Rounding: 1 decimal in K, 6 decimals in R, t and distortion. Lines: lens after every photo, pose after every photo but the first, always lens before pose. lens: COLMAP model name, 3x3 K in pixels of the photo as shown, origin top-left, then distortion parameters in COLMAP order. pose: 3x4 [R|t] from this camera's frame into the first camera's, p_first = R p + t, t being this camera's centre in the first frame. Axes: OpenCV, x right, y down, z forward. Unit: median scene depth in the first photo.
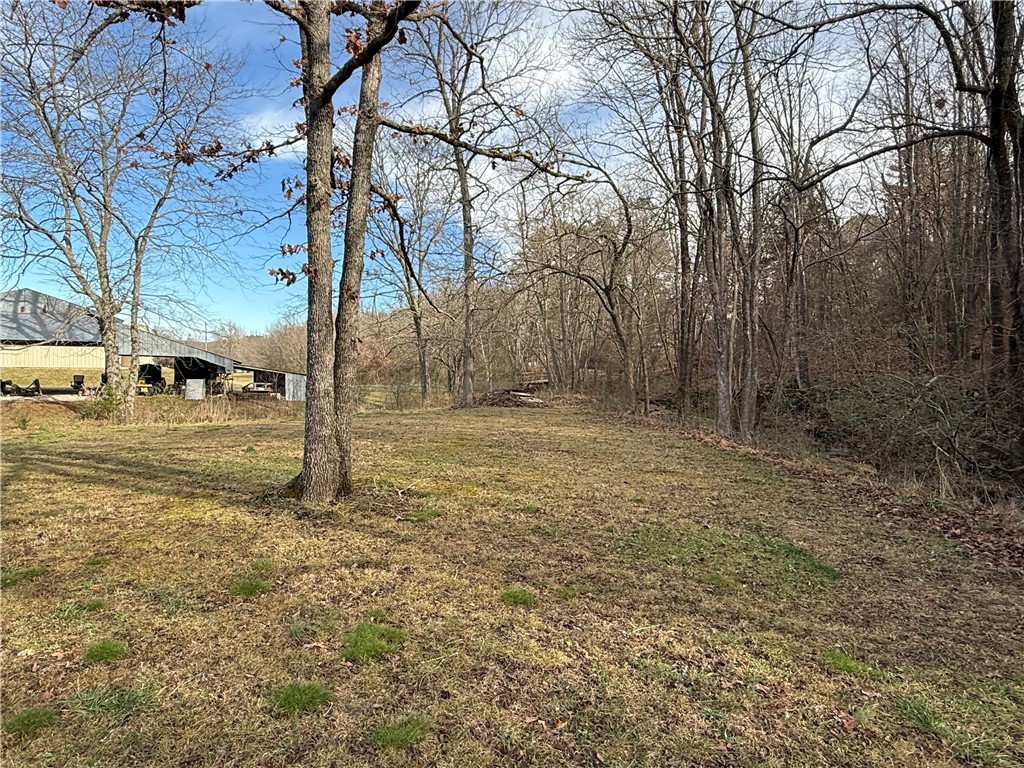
lens RADIAL K [[607.2, 0, 513.8], [0, 607.2, 386.7], [0, 0, 1]] dist [-0.000421, 0.000741]
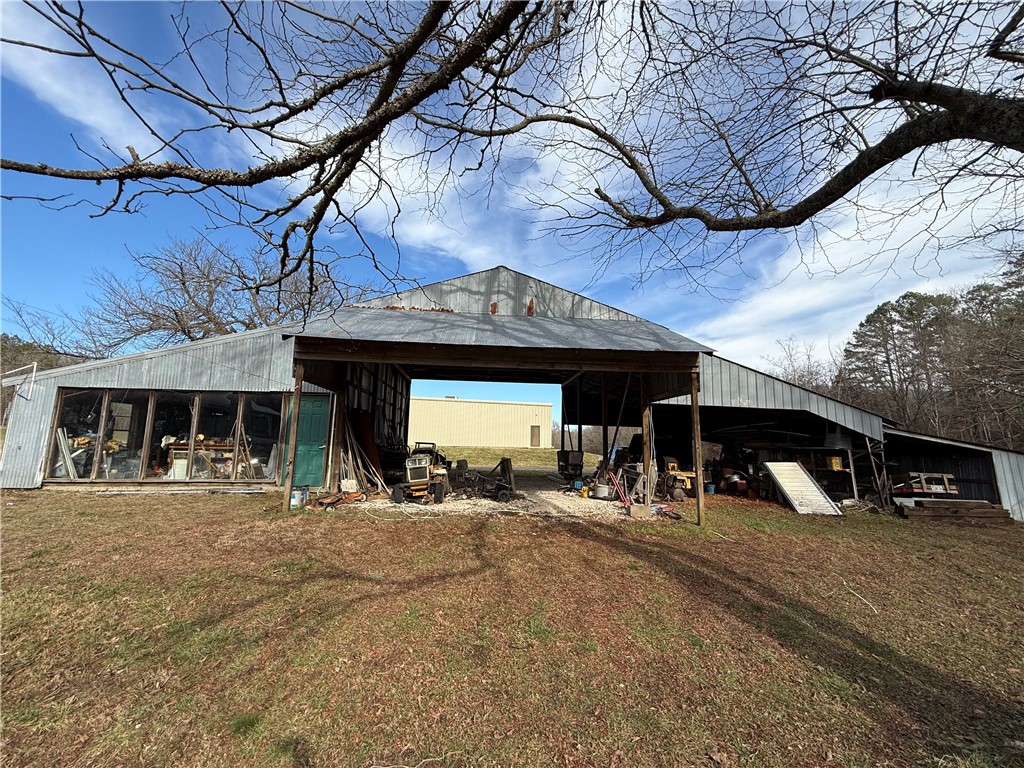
lens RADIAL K [[403.0, 0, 512.0], [0, 403.0, 384.0], [0, 0, 1]] dist [-0.000872, -0.000089]
pose [[0.870016, -0.076100, -0.487115, -0.647577], [-0.021410, 0.981252, -0.191537, -0.008986], [0.492559, 0.177070, 0.852075, 0.743965]]
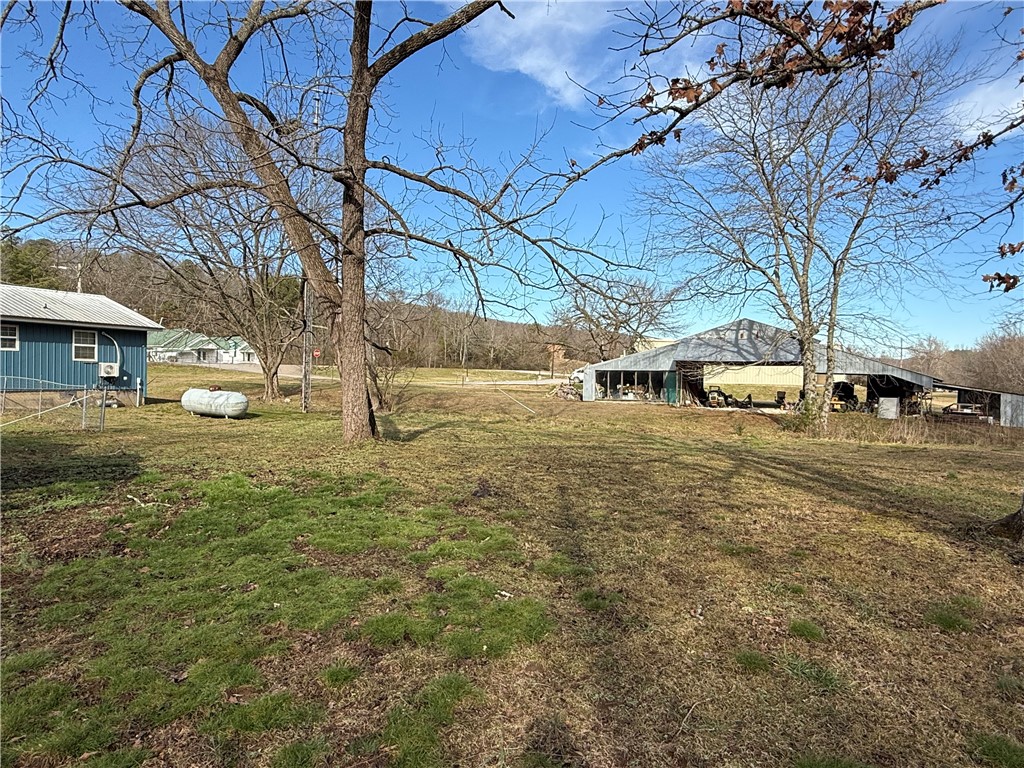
lens RADIAL K [[607.2, 0, 513.8], [0, 607.2, 386.7], [0, 0, 1]] dist [-0.000421, 0.000741]
pose [[0.509569, 0.011533, -0.860353, 0.003461], [-0.036749, 0.999289, -0.008371, 0.000509], [0.859645, 0.035883, 0.509630, -0.009039]]
